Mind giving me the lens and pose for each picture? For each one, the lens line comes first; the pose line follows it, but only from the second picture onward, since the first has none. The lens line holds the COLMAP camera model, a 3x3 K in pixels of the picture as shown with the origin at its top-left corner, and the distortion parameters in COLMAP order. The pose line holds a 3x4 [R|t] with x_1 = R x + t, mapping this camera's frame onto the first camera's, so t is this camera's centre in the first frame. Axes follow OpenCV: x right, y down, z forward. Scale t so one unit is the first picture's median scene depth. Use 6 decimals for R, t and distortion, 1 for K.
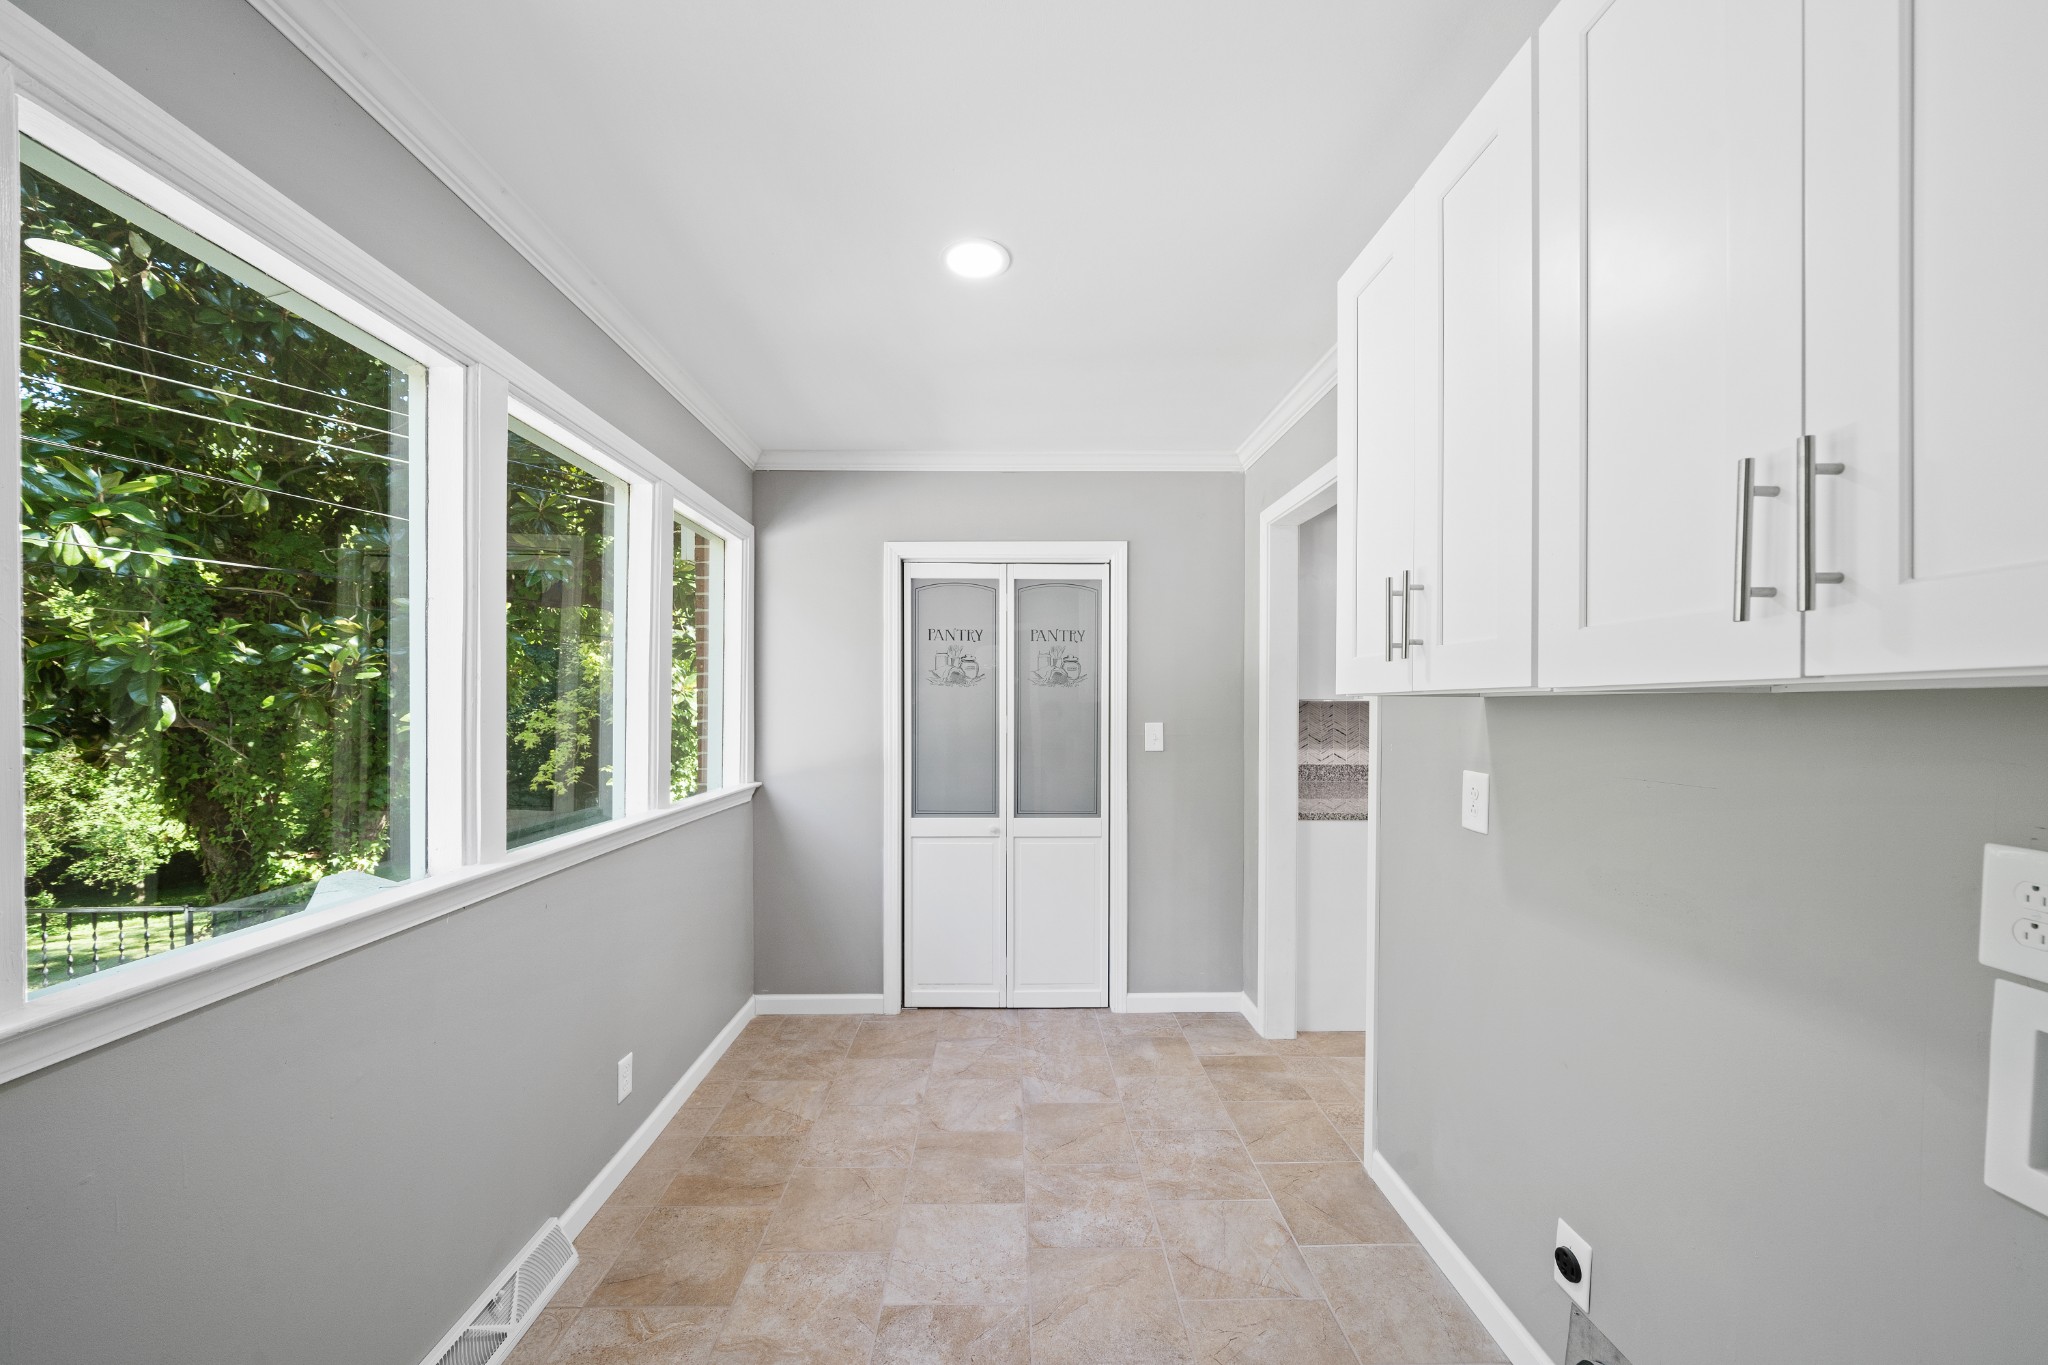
lens RADIAL K [[794.3, 0, 1024.0], [0, 794.3, 702.3], [0, 0, 1]] dist [0.000061, -0.000009]
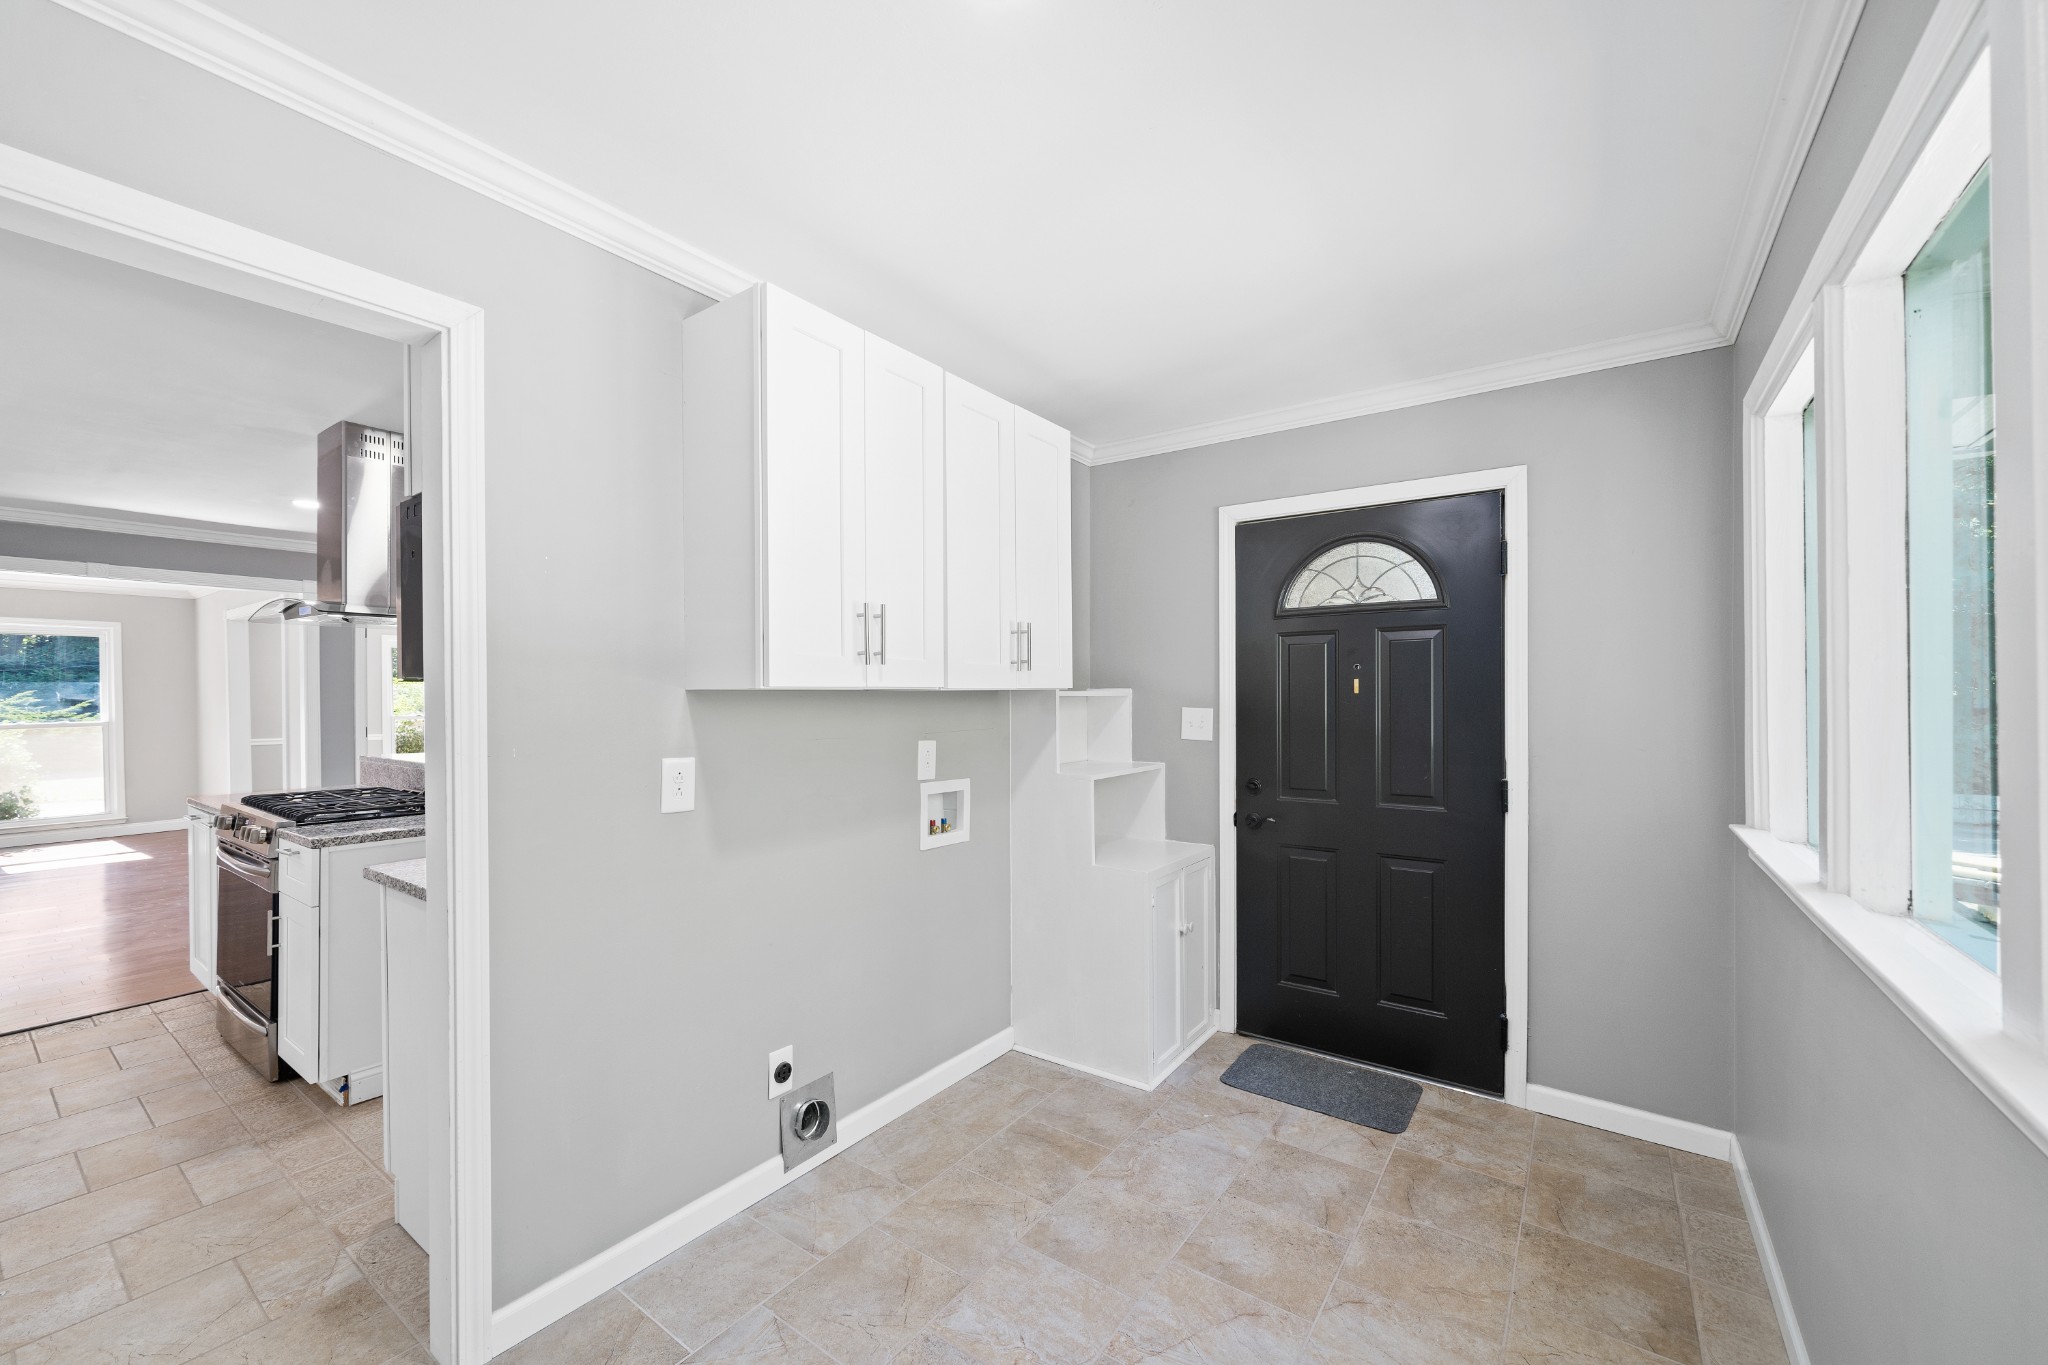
lens RADIAL K [[794.3, 0, 1020.0], [0, 794.3, 690.3], [0, 0, 1]] dist [0.000061, -0.000009]
pose [[-0.807961, 0.010230, 0.589147, -0.470725], [0.004655, 0.999929, -0.010978, 0.007714], [-0.589218, -0.006127, -0.807951, 1.635319]]
